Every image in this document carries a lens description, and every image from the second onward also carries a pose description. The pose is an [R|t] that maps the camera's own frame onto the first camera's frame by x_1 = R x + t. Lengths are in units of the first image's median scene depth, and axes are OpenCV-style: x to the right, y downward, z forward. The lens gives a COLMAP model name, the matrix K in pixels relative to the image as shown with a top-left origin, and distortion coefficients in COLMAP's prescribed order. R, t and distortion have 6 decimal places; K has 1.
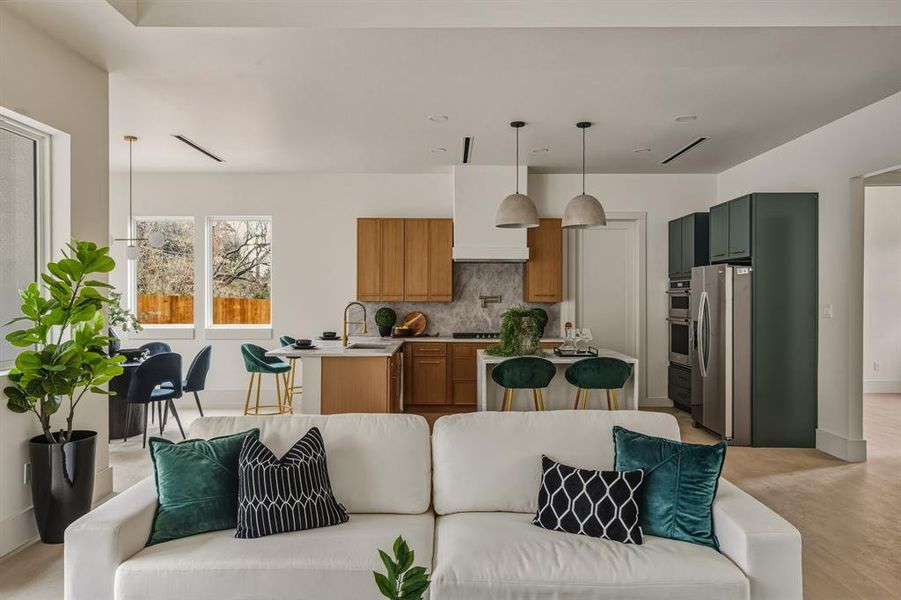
lens RADIAL K [[616.5, 0, 446.0], [0, 616.5, 298.4], [0, 0, 1]] dist [0.002966, 0.003306]
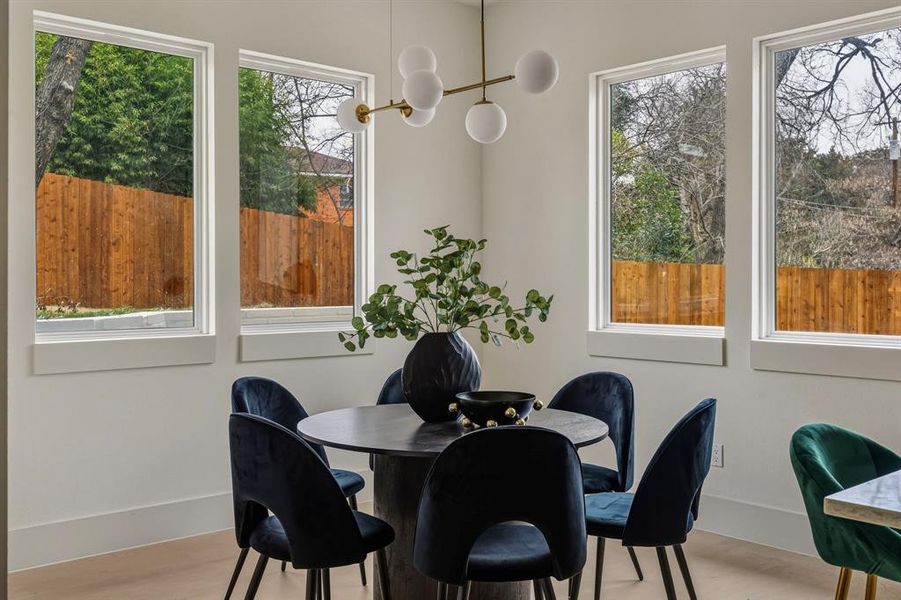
lens RADIAL K [[900.6, 0, 447.9], [0, 900.6, 275.0], [0, 0, 1]] dist [-0.000601, 0.000000]
pose [[0.675079, -0.002595, -0.737741, -0.117806], [-0.002494, 0.999980, -0.005800, 0.013502], [0.737742, 0.005755, 0.675059, 0.518190]]
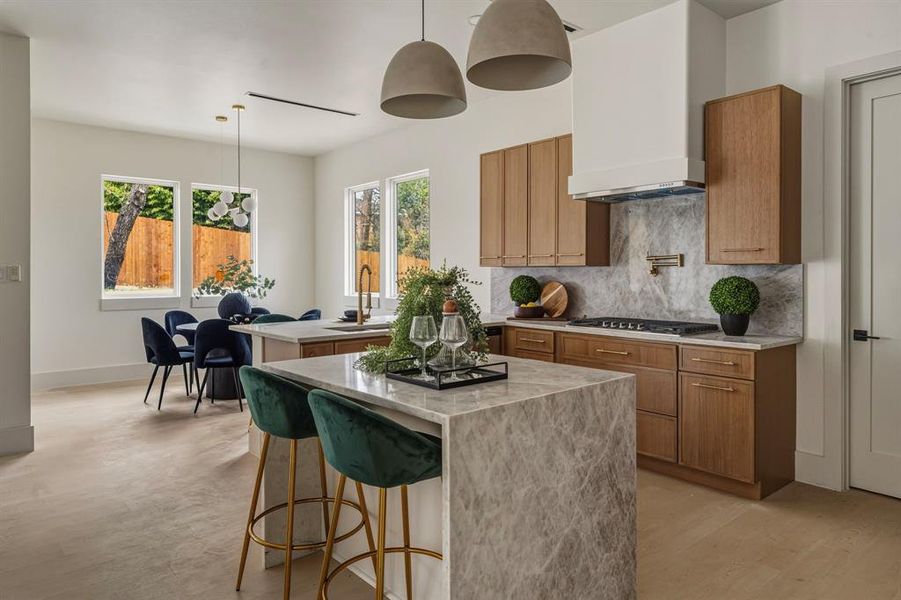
lens RADIAL K [[573.6, 0, 448.5], [0, 573.6, 277.8], [0, 0, 1]] dist [0.004292, -0.000850]
pose [[0.648220, 0.002443, -0.761449, 0.356427], [0.001917, 0.999986, 0.004840, 0.014482], [0.761451, -0.004597, 0.648207, 0.524519]]
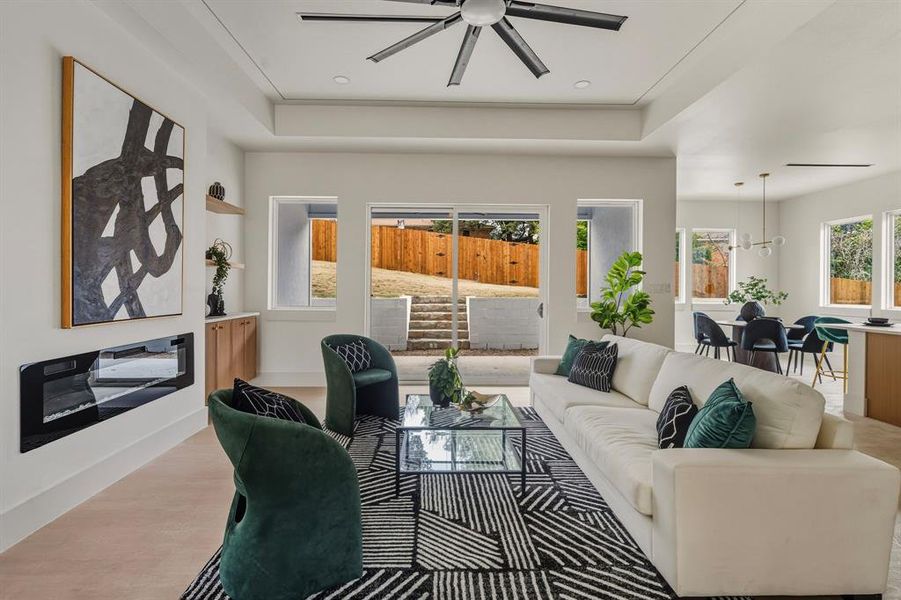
lens RADIAL K [[412.2, 0, 446.2], [0, 412.2, 287.4], [0, 0, 1]] dist [0.000941, -0.000199]
pose [[0.031559, -0.000346, -0.999502, 0.375078], [-0.011397, 0.999935, -0.000706, 0.017426], [0.999437, 0.011414, 0.031553, 0.162989]]
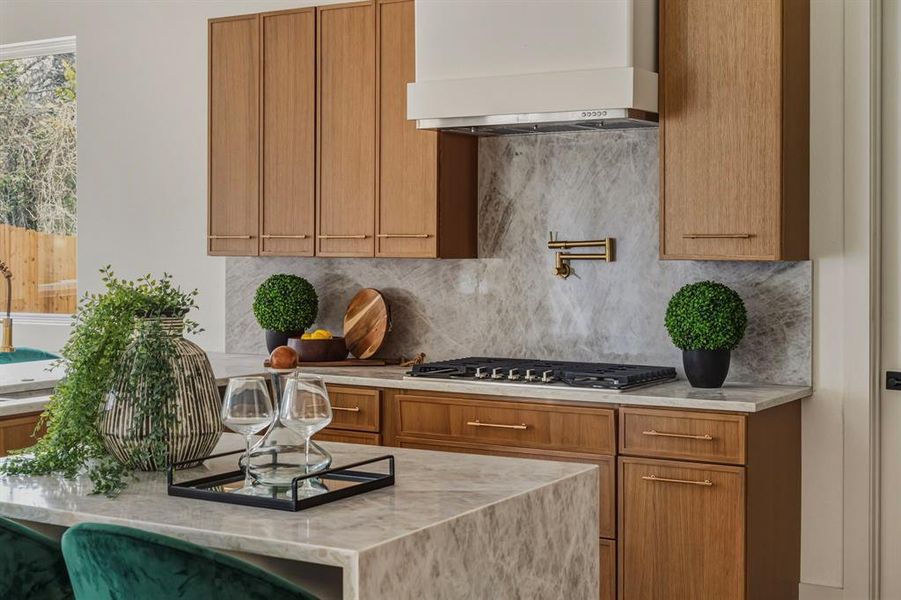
lens RADIAL K [[1309.3, 0, 449.0], [0, 1309.3, 262.5], [0, 0, 1]] dist [-0.018792, 0.000000]
pose [[0.855393, 0.004242, -0.517963, 0.360050], [0.000717, 0.999956, 0.009375, 0.001371], [0.517980, -0.008391, 0.855352, 0.432654]]
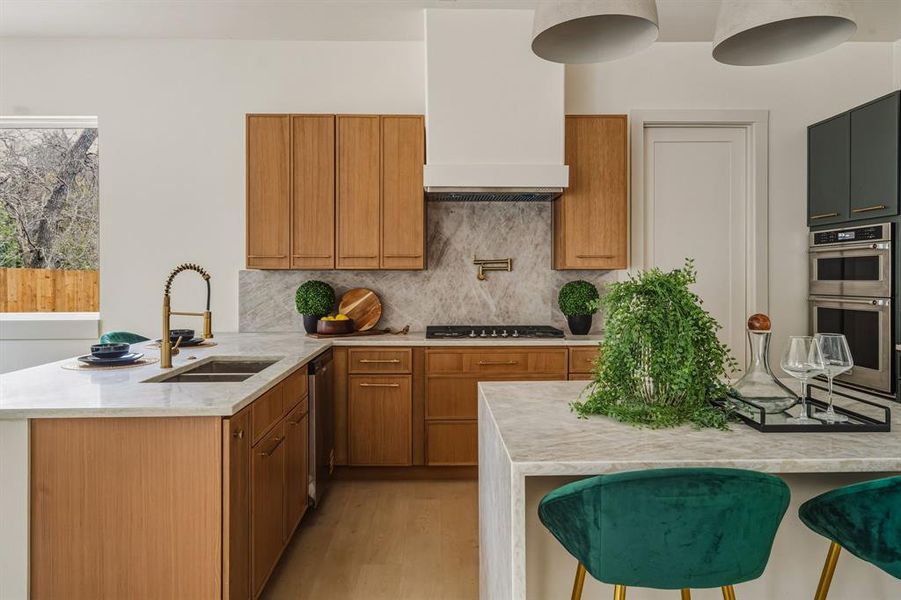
lens RADIAL K [[573.6, 0, 444.5], [0, 573.6, 280.0], [0, 0, 1]] dist [0.004292, -0.000850]
pose [[0.999722, -0.004534, 0.023117, 0.016124], [0.004457, 0.999984, 0.003380, 0.013267], [-0.023132, -0.003276, 0.999727, 0.496306]]
